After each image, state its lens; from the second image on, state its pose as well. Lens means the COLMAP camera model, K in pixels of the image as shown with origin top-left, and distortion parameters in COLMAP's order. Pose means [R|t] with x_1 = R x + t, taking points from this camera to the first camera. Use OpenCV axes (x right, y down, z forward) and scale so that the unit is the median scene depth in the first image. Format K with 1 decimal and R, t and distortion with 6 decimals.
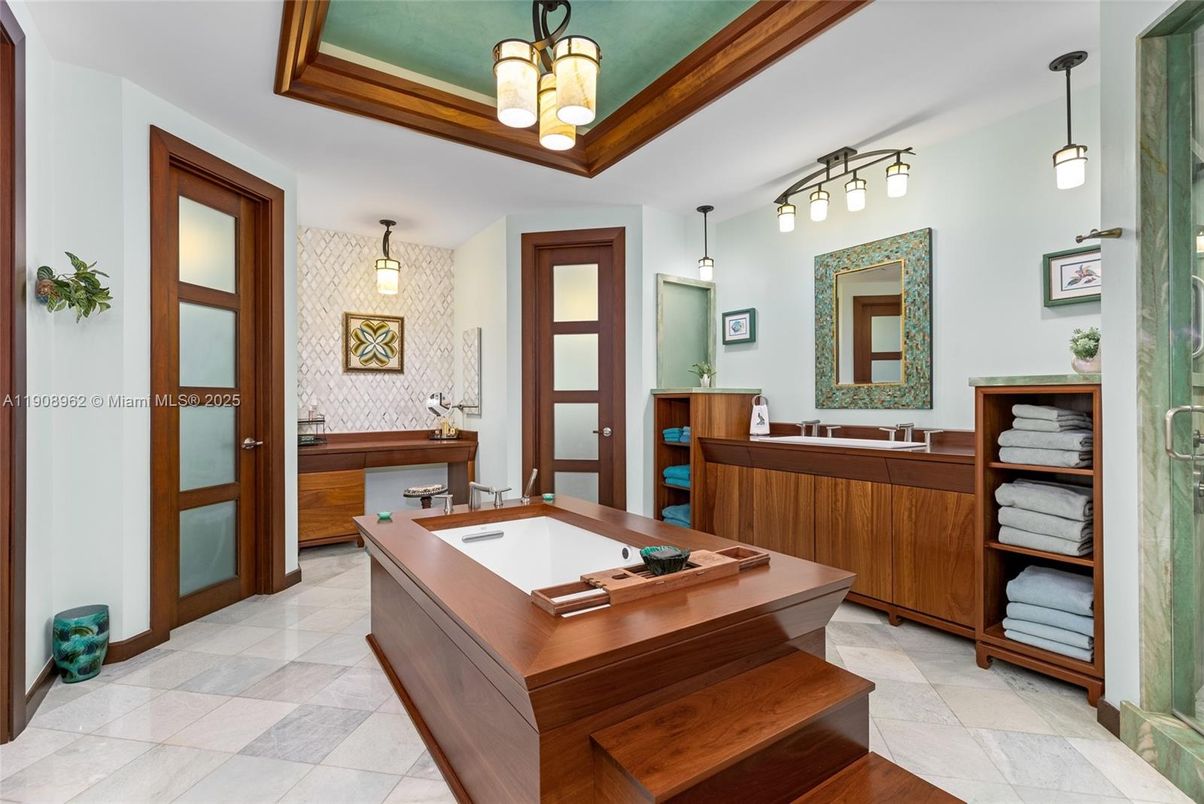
lens RADIAL K [[543.6, 0, 592.2], [0, 543.6, 402.9], [0, 0, 1]] dist [0.007831, -0.000598]
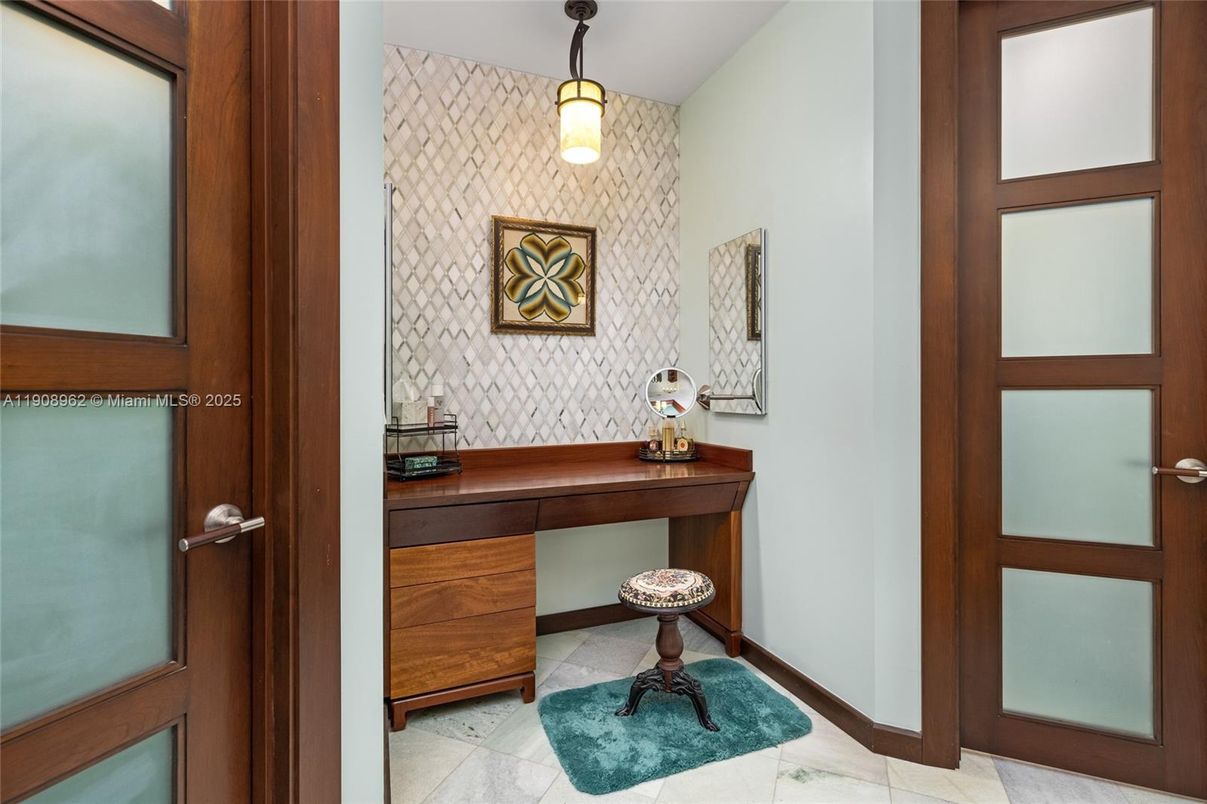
lens RADIAL K [[545.0, 0, 592.1], [0, 545.0, 384.8], [0, 0, 1]] dist [0.007831, -0.000598]
pose [[0.976284, -0.004644, -0.216445, -0.249289], [0.001951, 0.999918, -0.012654, 0.000487], [0.216486, 0.011931, 0.976213, 0.512302]]
